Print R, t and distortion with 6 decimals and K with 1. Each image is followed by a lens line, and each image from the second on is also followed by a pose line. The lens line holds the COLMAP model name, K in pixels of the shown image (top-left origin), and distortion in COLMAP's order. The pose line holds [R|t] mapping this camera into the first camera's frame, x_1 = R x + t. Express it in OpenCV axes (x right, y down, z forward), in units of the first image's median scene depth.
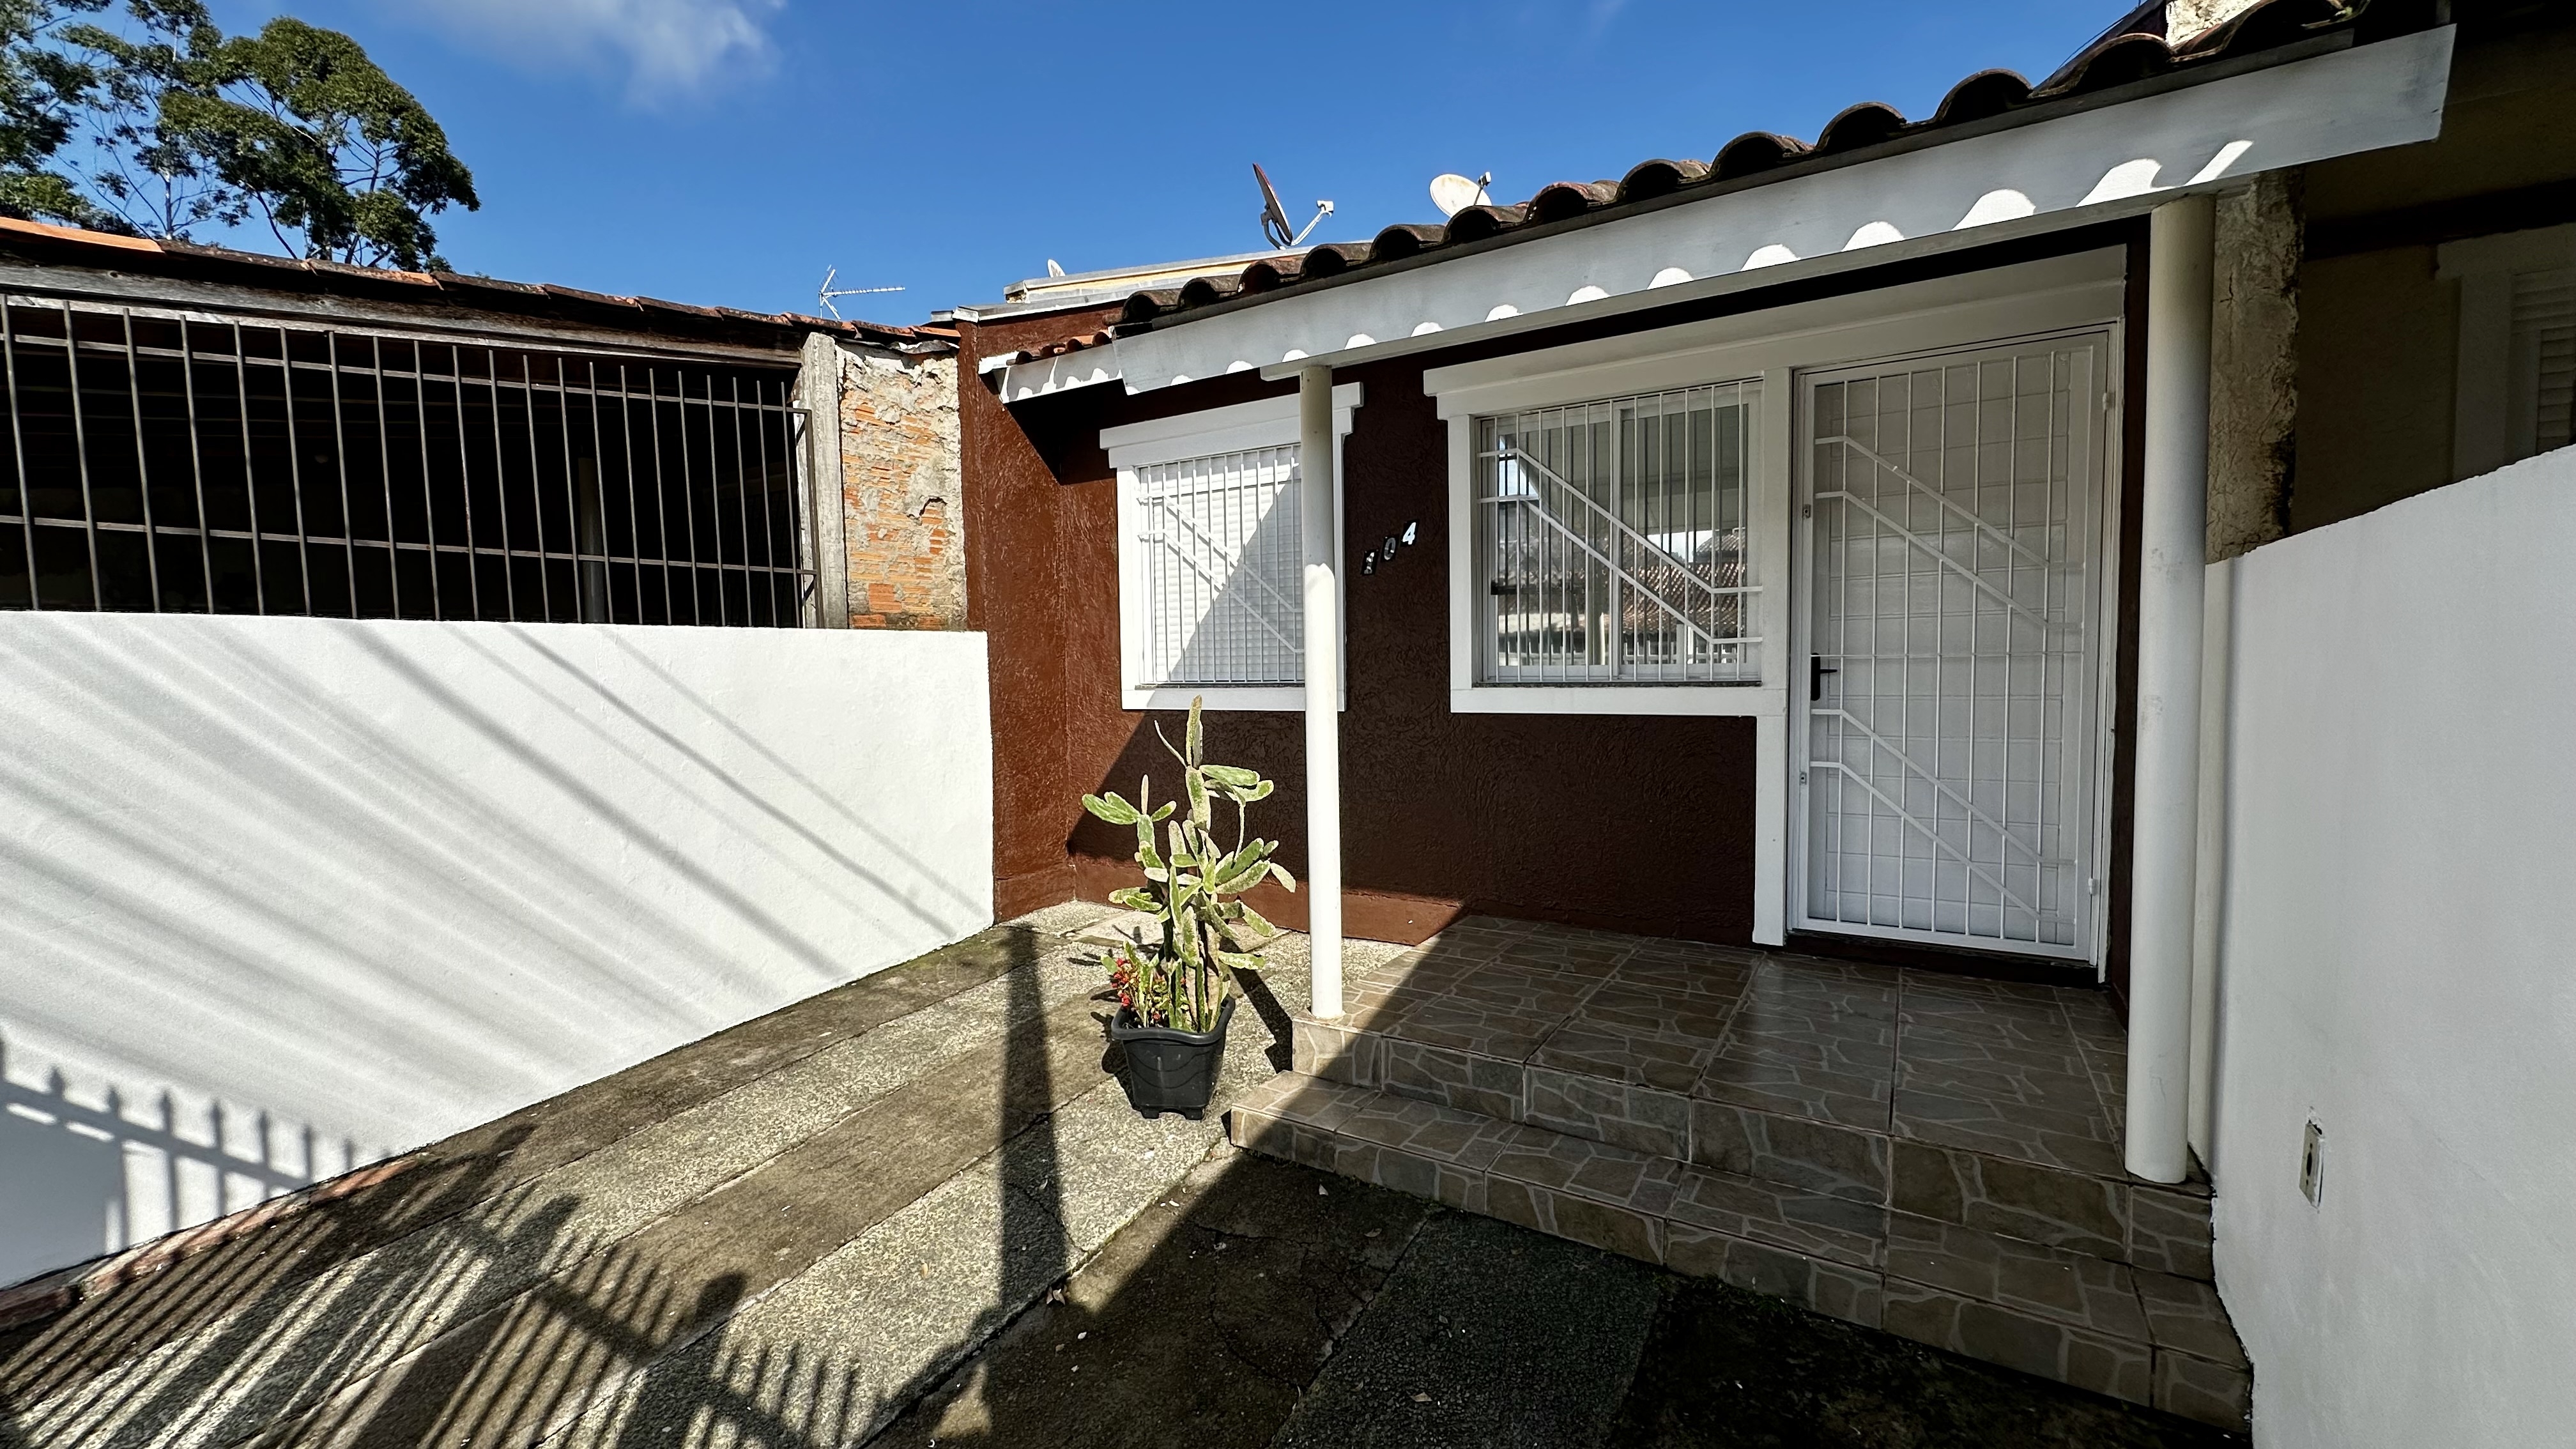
lens RADIAL K [[1024.4, 0, 1288.0], [0, 1024.4, 724.5], [0, 0, 1]] dist [-0.003285, 0.000028]
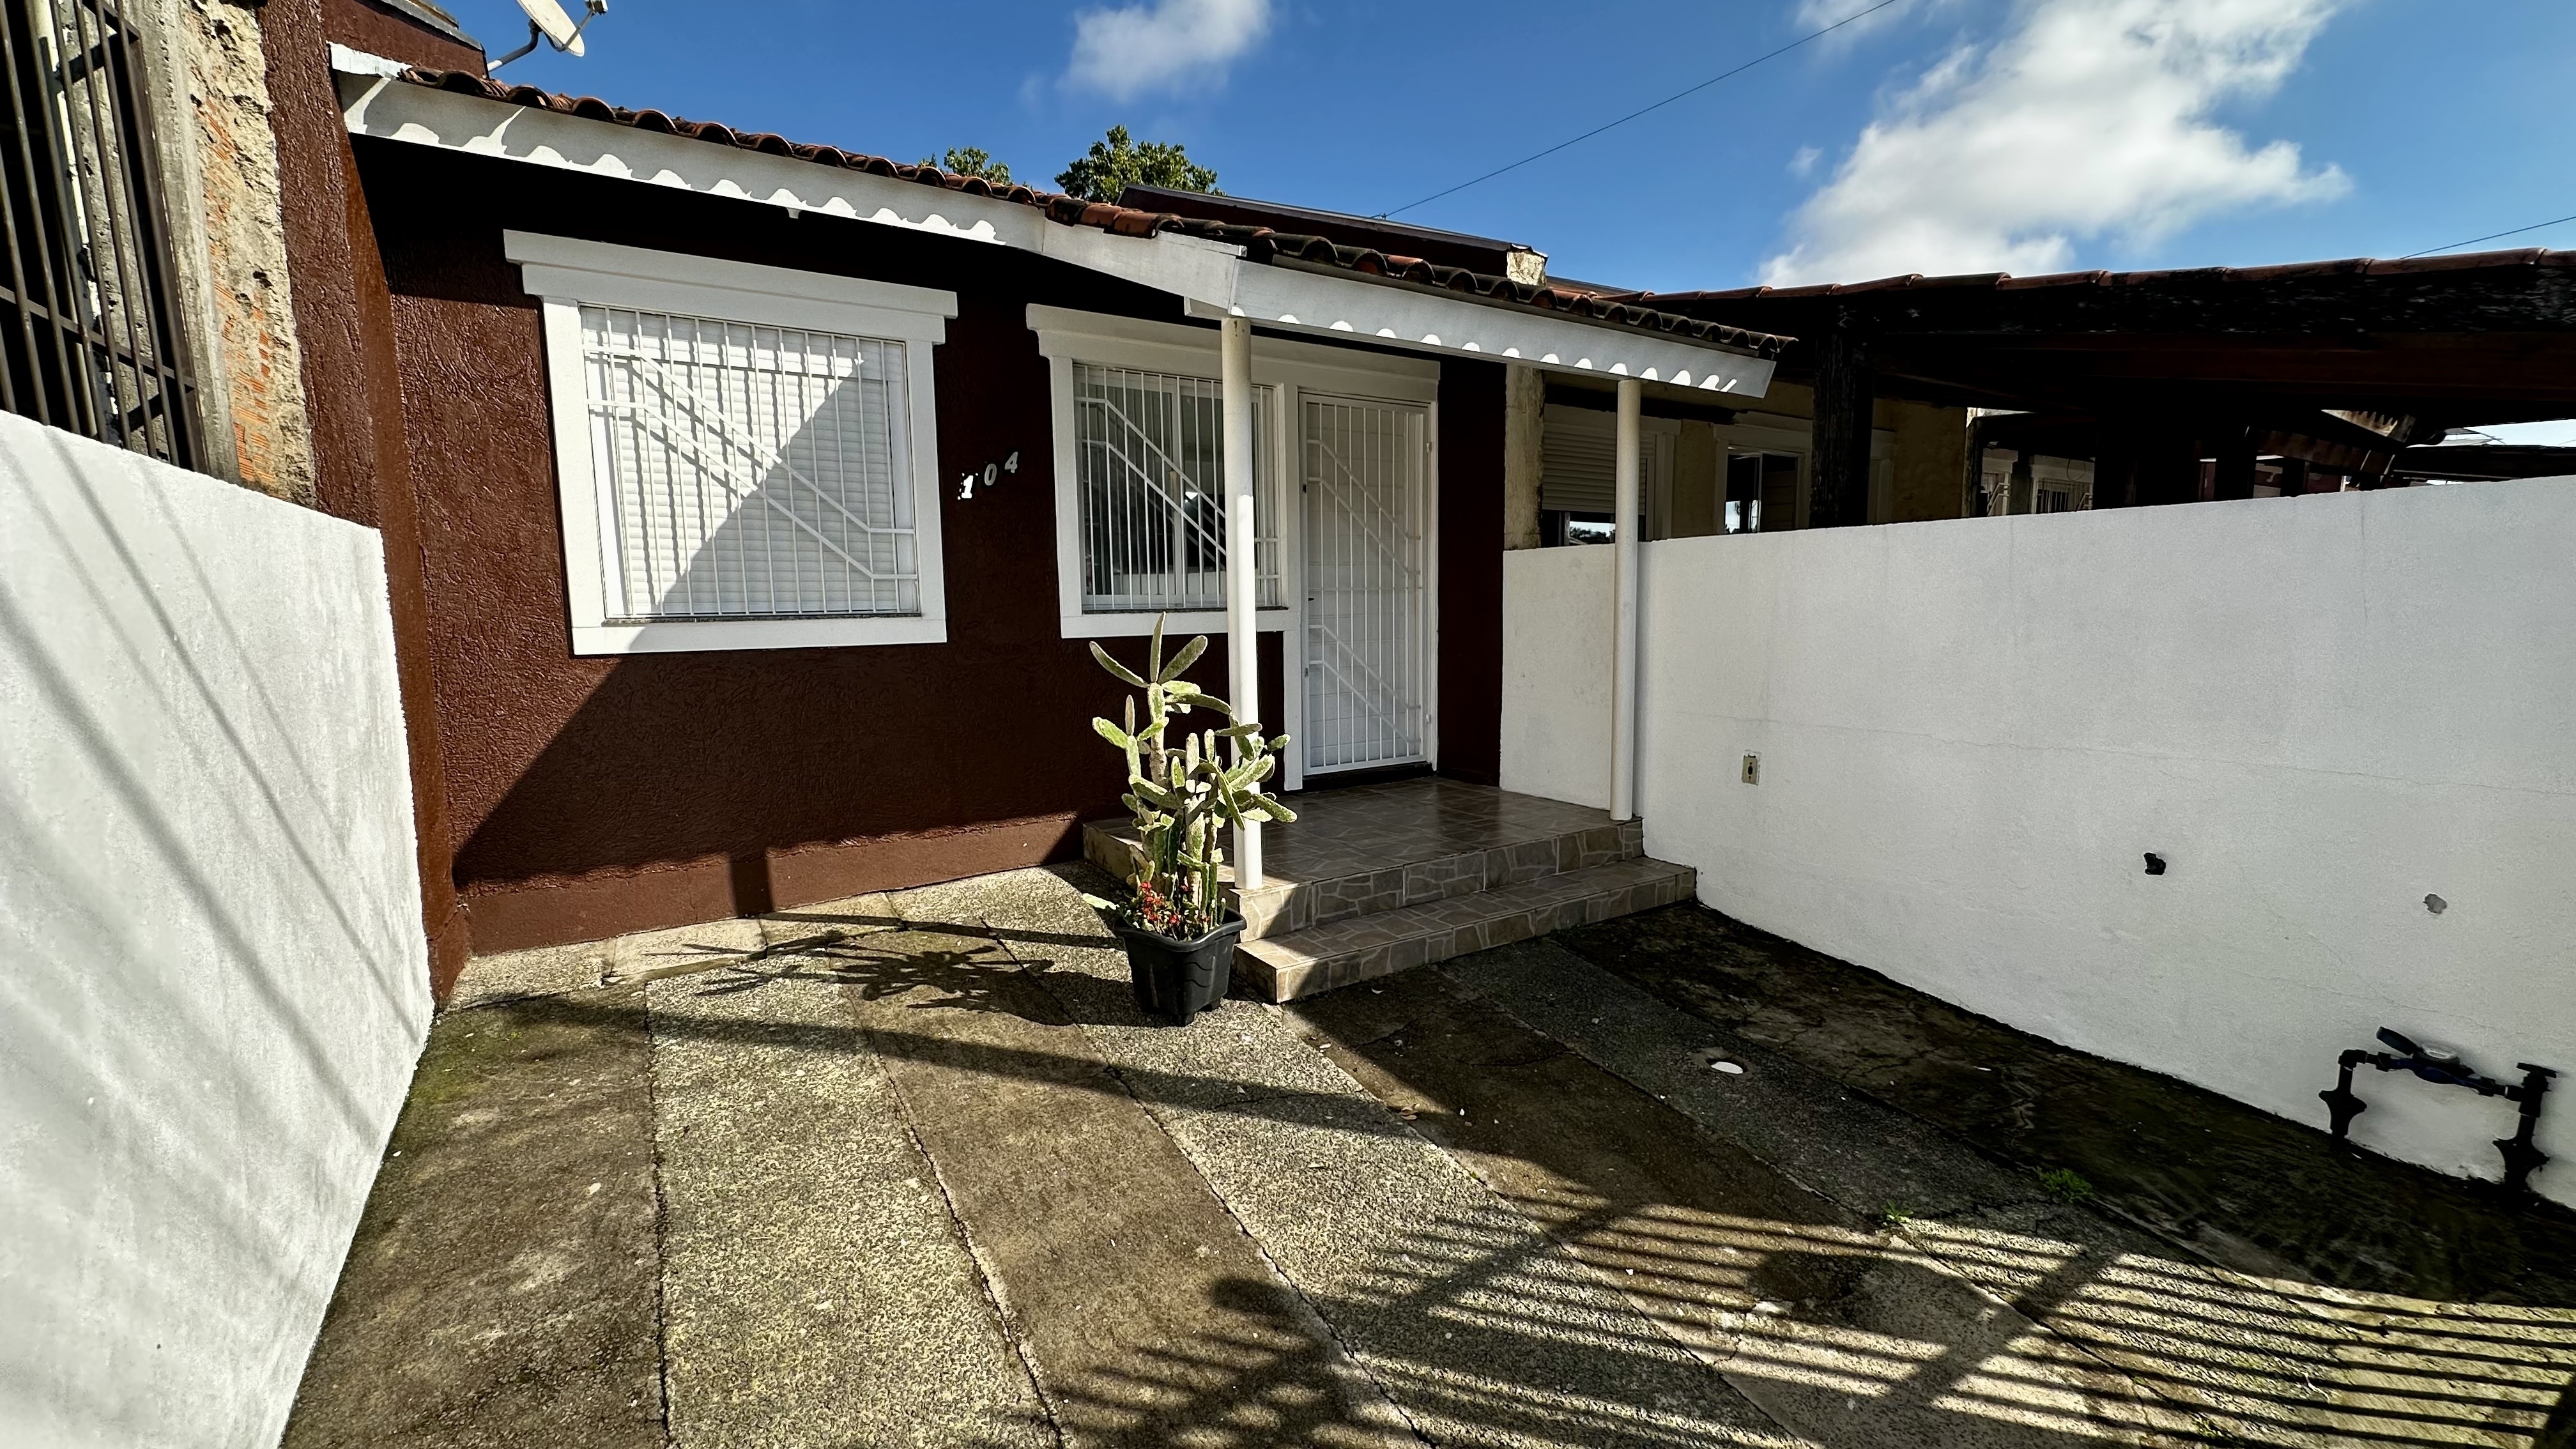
lens RADIAL K [[1024.4, 0, 1288.0], [0, 1024.4, 724.5], [0, 0, 1]] dist [-0.003285, 0.000028]
pose [[0.434341, -0.097735, 0.895431, -0.707270], [0.059214, 0.995044, 0.079886, 0.006207], [-0.898800, 0.018324, 0.437975, 0.326493]]
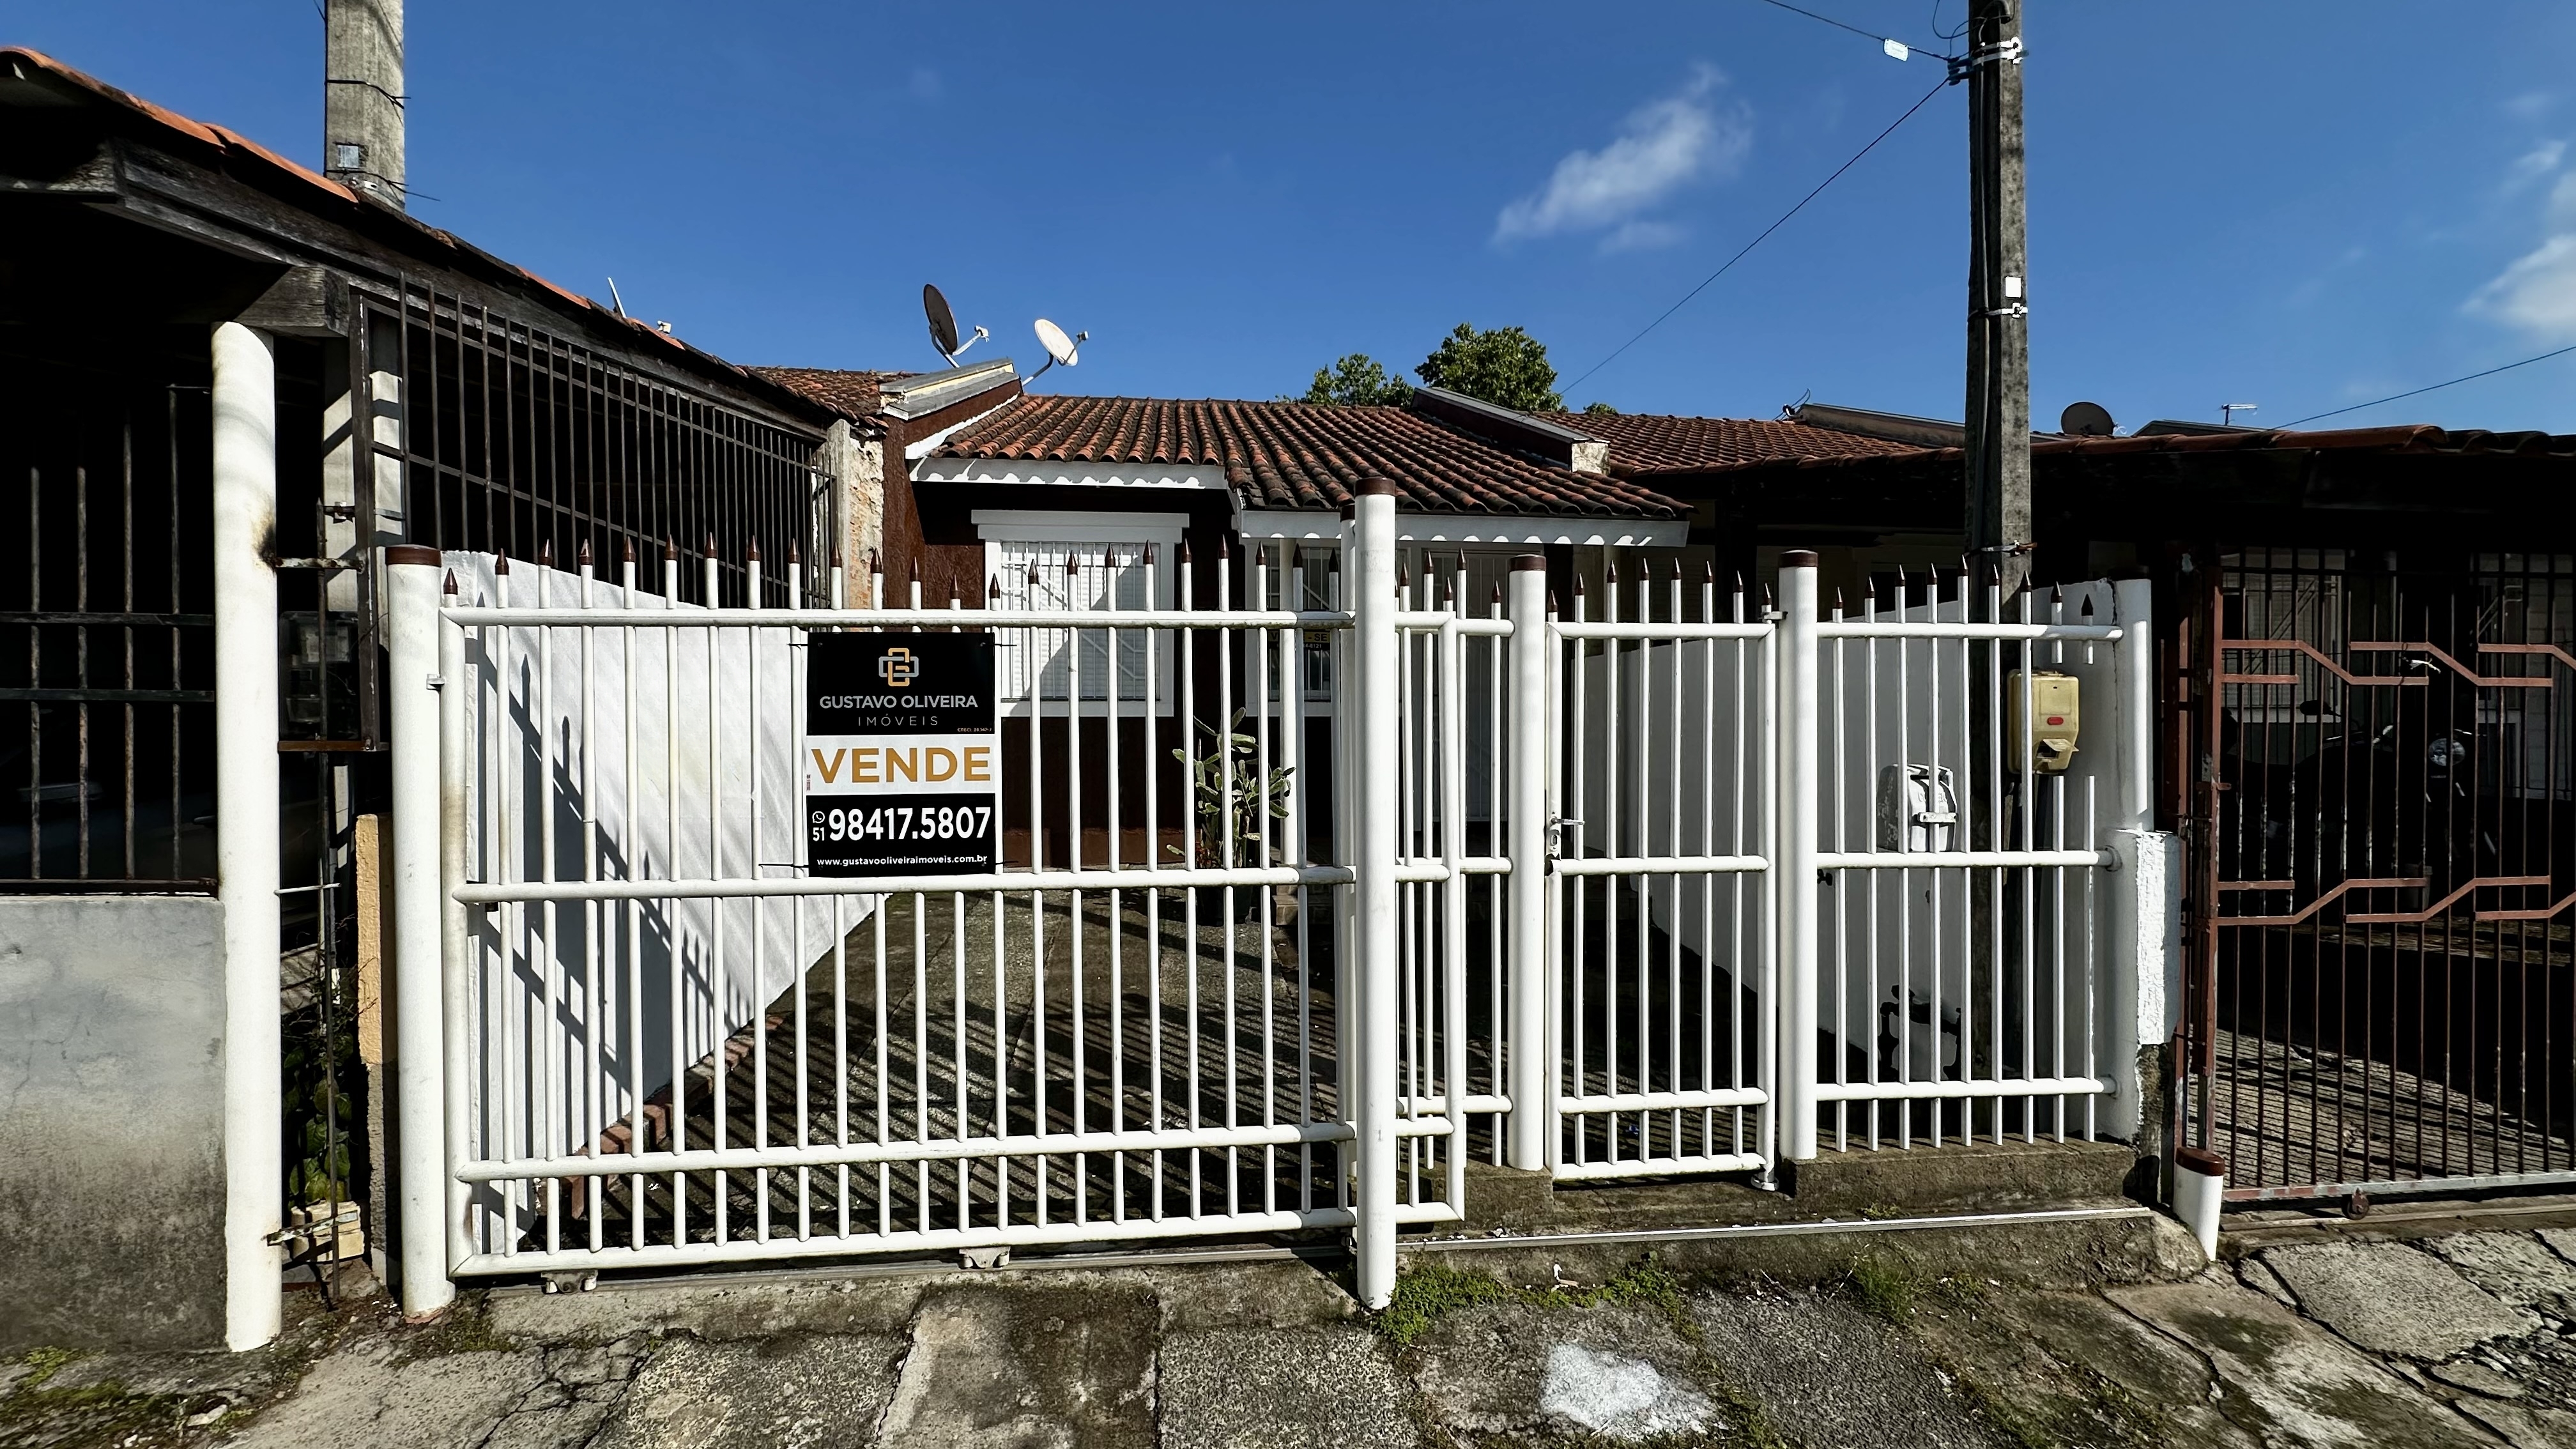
lens RADIAL K [[1028.9, 0, 1291.0], [0, 1028.9, 708.6], [0, 0, 1]] dist [-0.000520, 0.000009]
pose [[0.781849, 0.021856, 0.623084, -0.844301], [0.023528, 0.997639, -0.064518, 0.087597], [-0.623023, 0.065103, 0.779489, -0.370022]]
